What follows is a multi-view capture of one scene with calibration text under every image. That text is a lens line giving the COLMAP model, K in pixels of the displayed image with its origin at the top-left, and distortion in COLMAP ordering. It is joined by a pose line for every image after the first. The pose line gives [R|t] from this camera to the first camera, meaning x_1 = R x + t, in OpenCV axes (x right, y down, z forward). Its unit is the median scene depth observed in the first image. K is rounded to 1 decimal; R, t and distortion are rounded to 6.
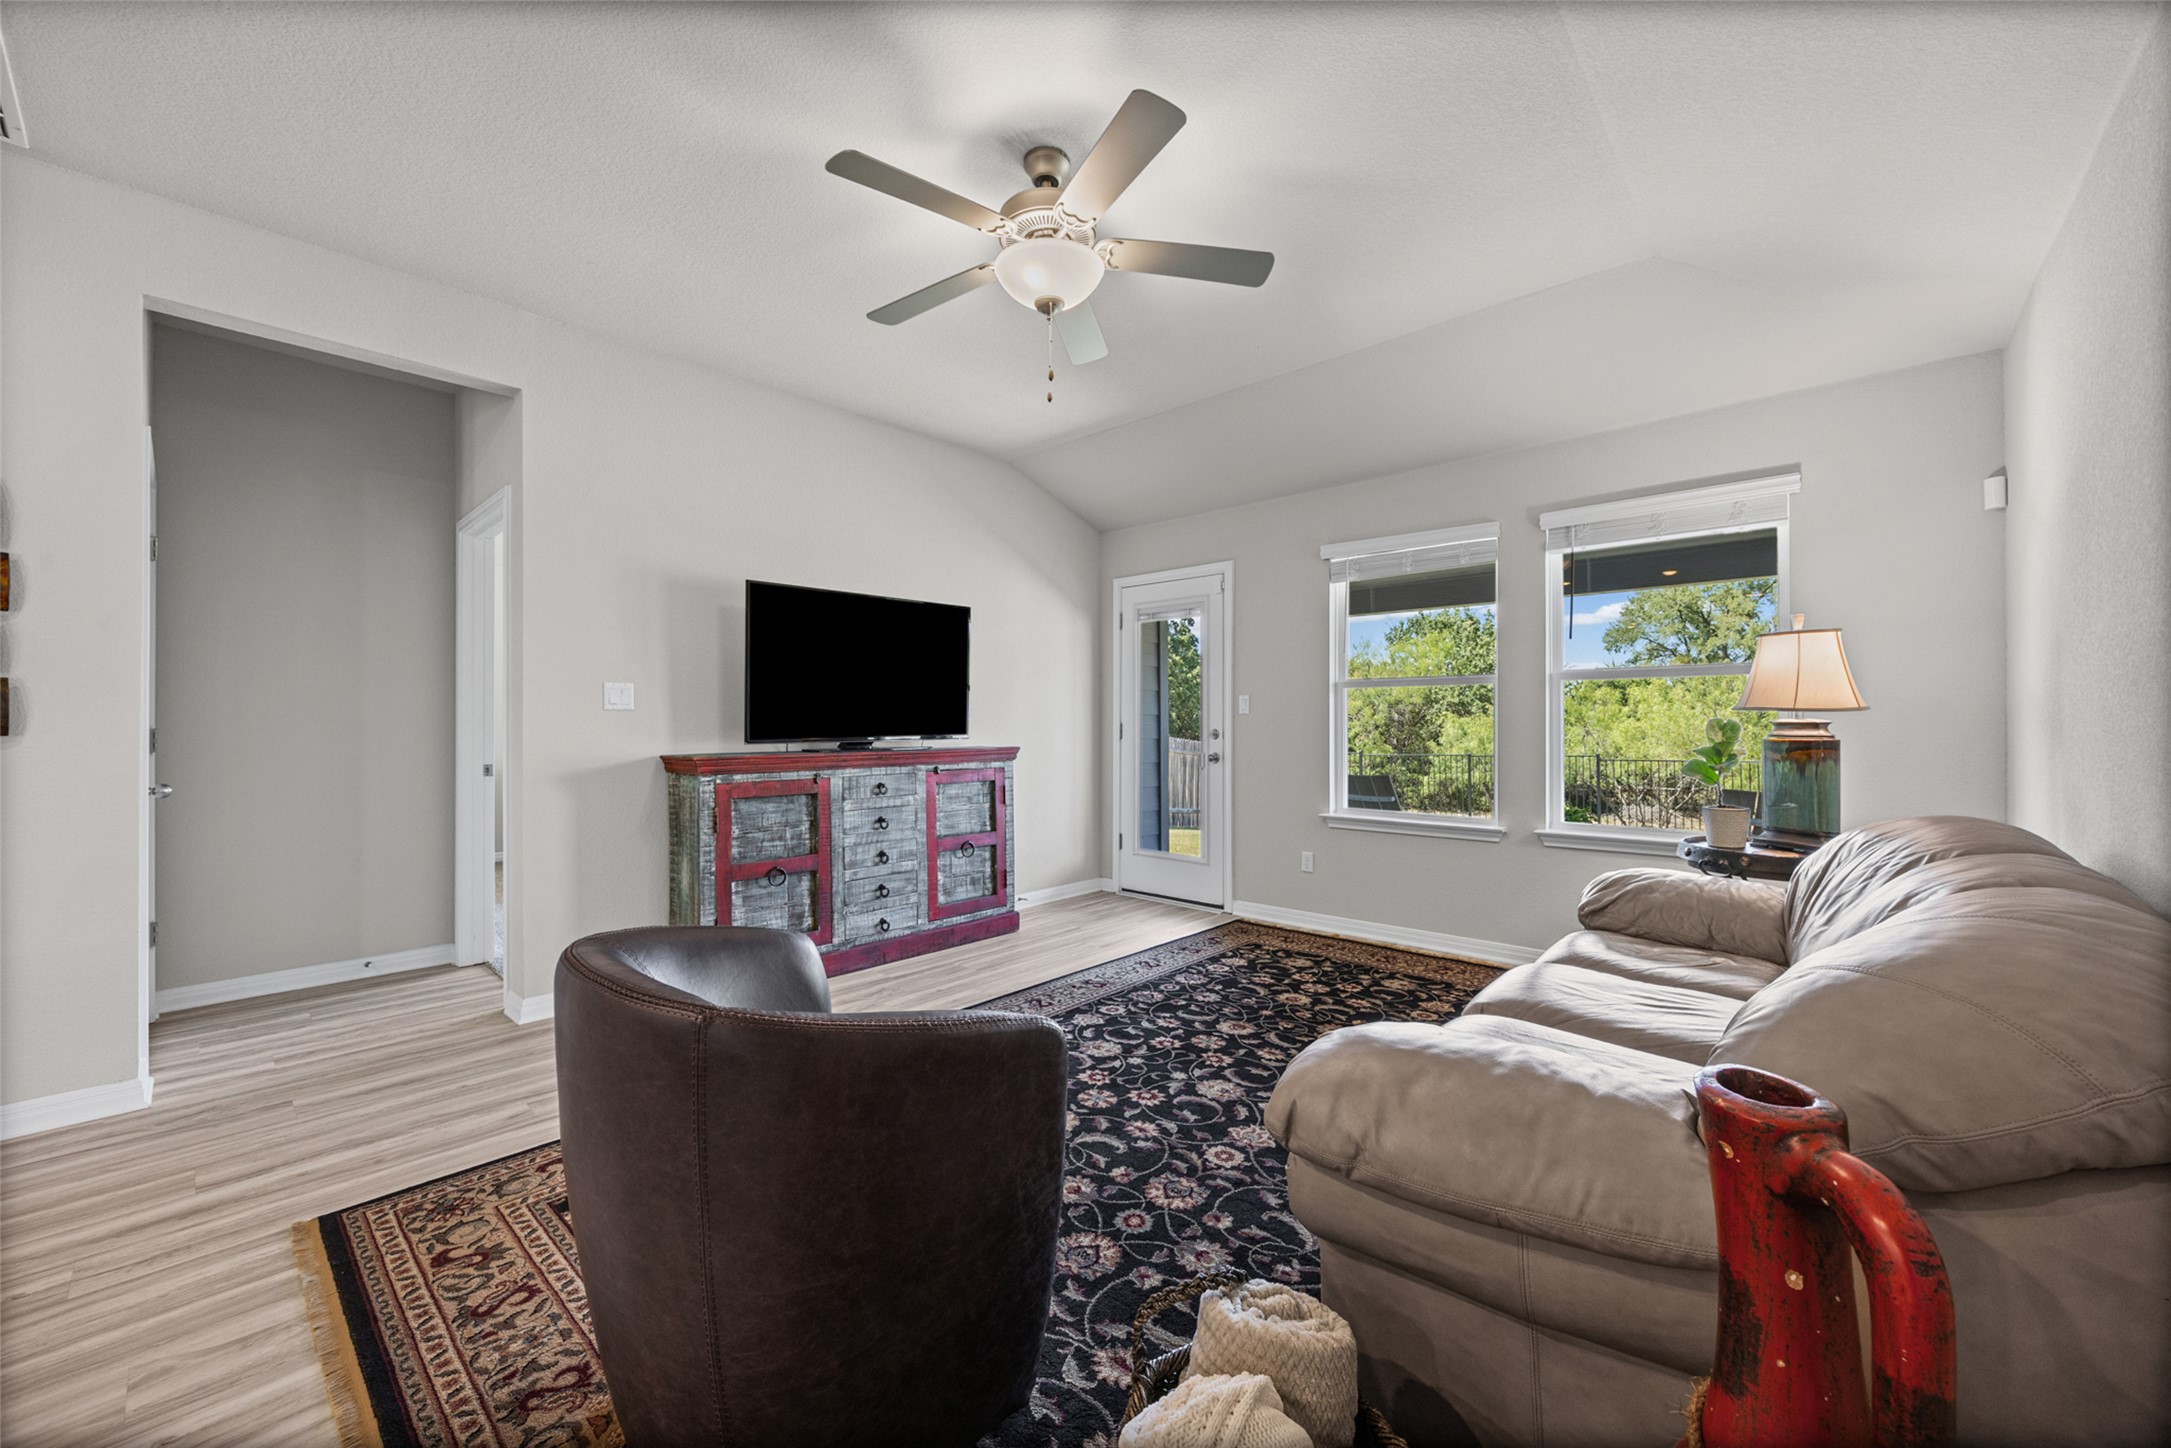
lens RADIAL K [[842.1, 0, 1083.9], [0, 842.1, 701.0], [0, 0, 1]] dist [0.019635, 0.000033]
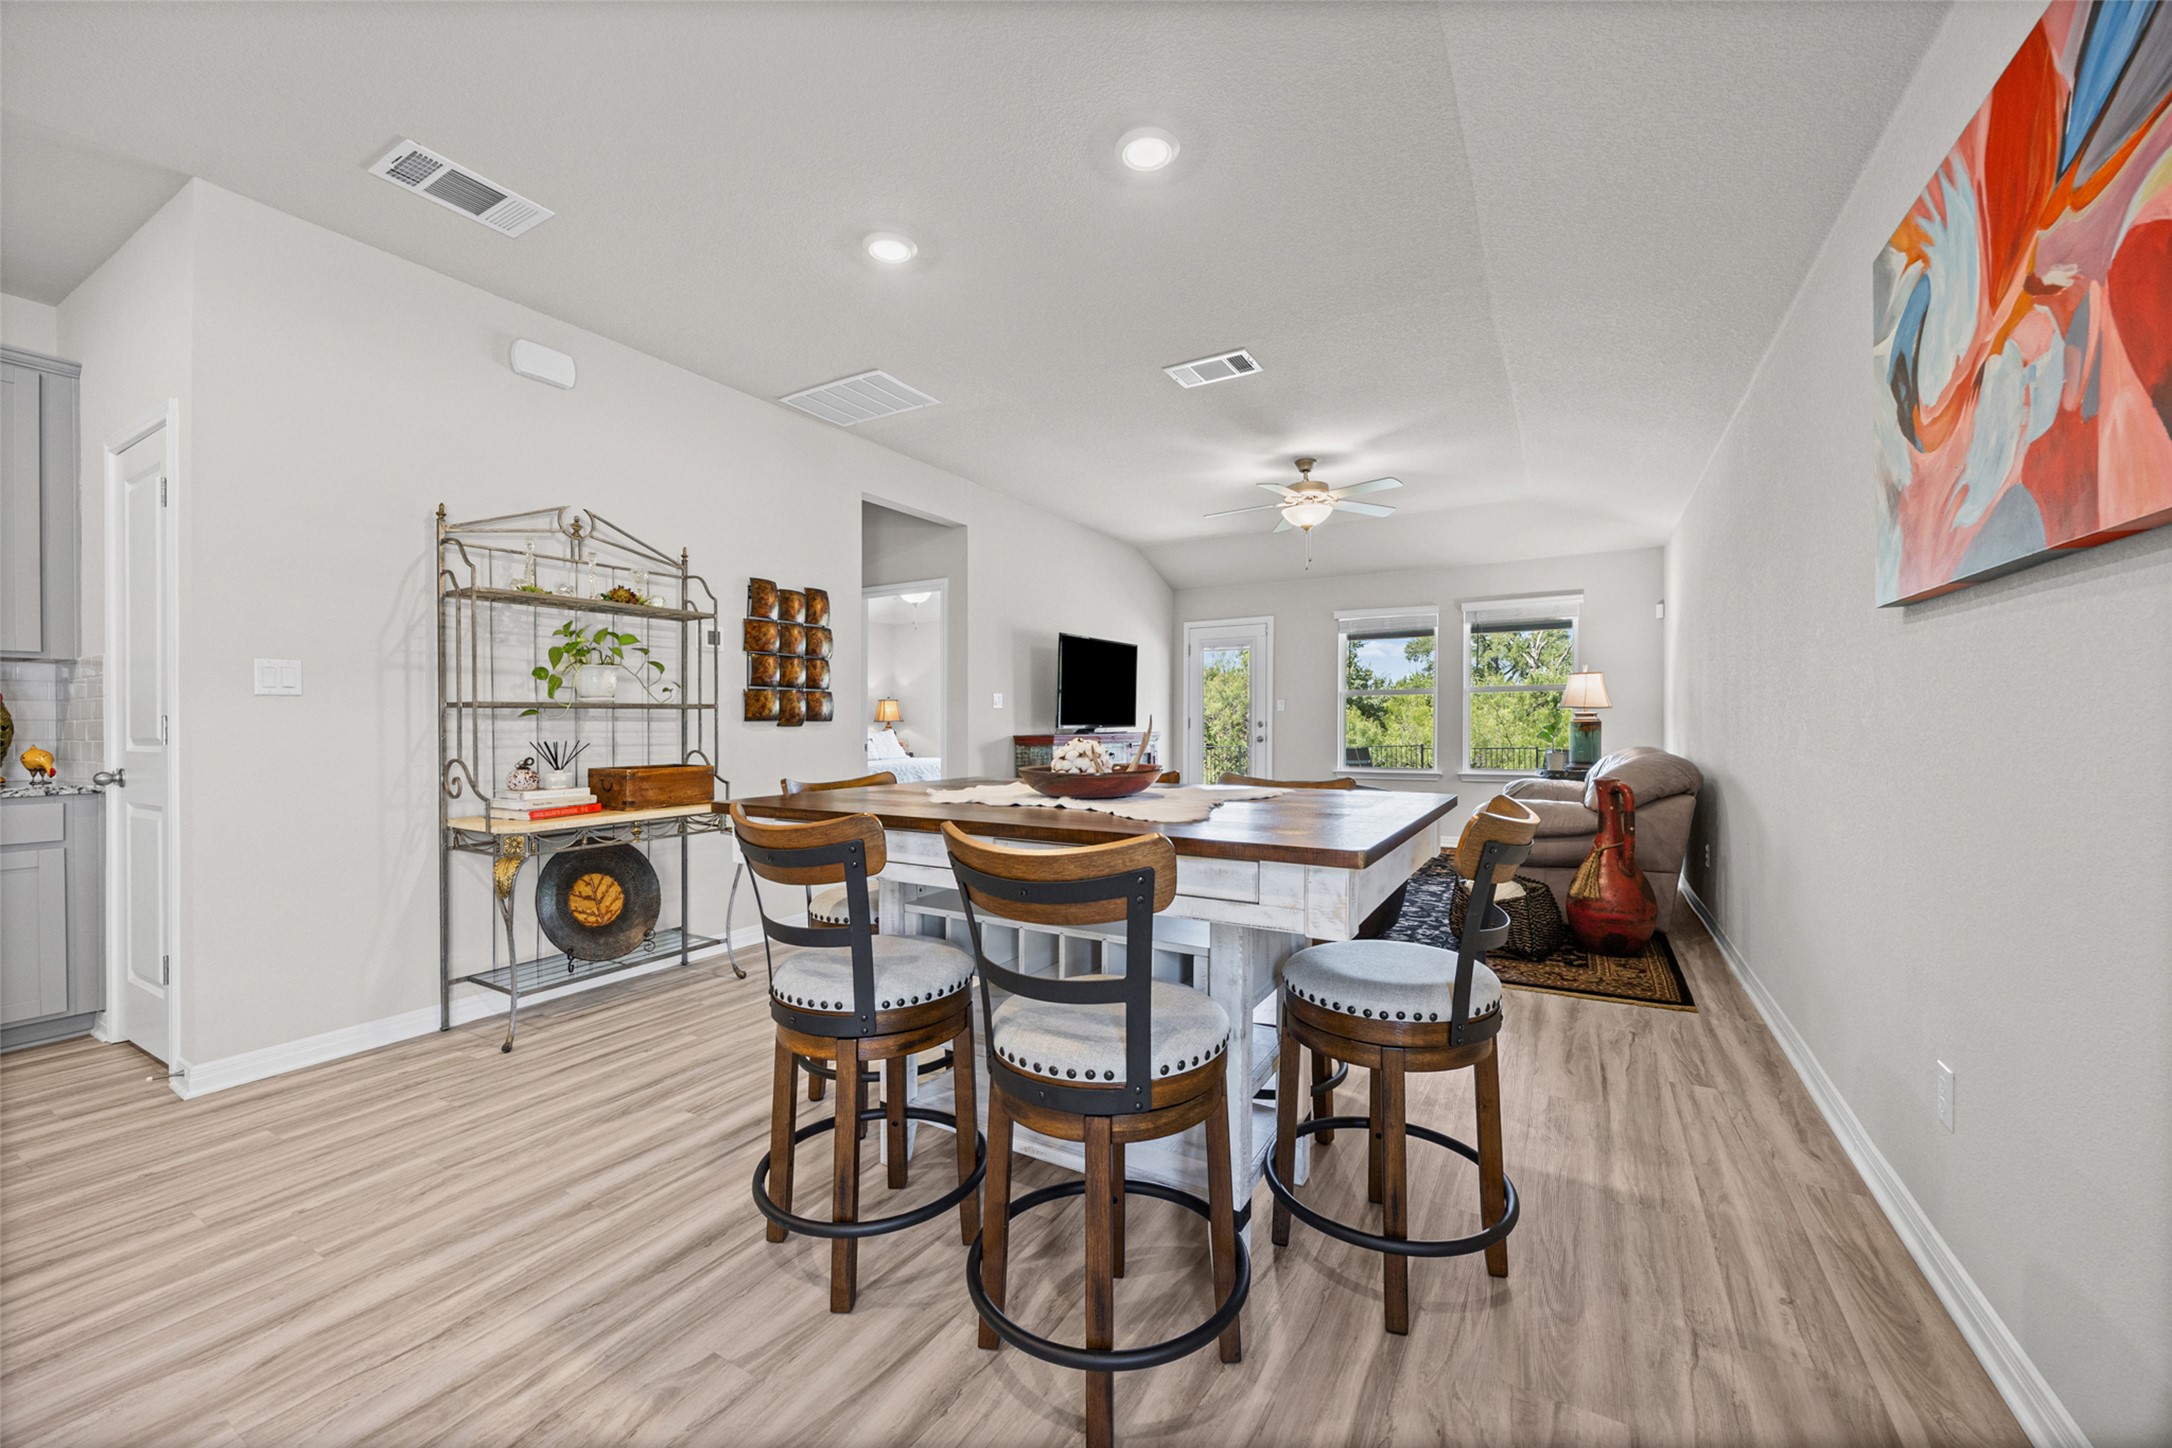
lens RADIAL K [[829.1, 0, 1081.4], [0, 829.1, 731.3], [0, 0, 1]] dist [-0.000113, 0.000140]
pose [[0.981834, -0.004827, 0.189681, -0.607200], [-0.002064, 0.999345, 0.036117, -0.003757], [-0.189731, -0.035852, 0.981181, -0.615938]]
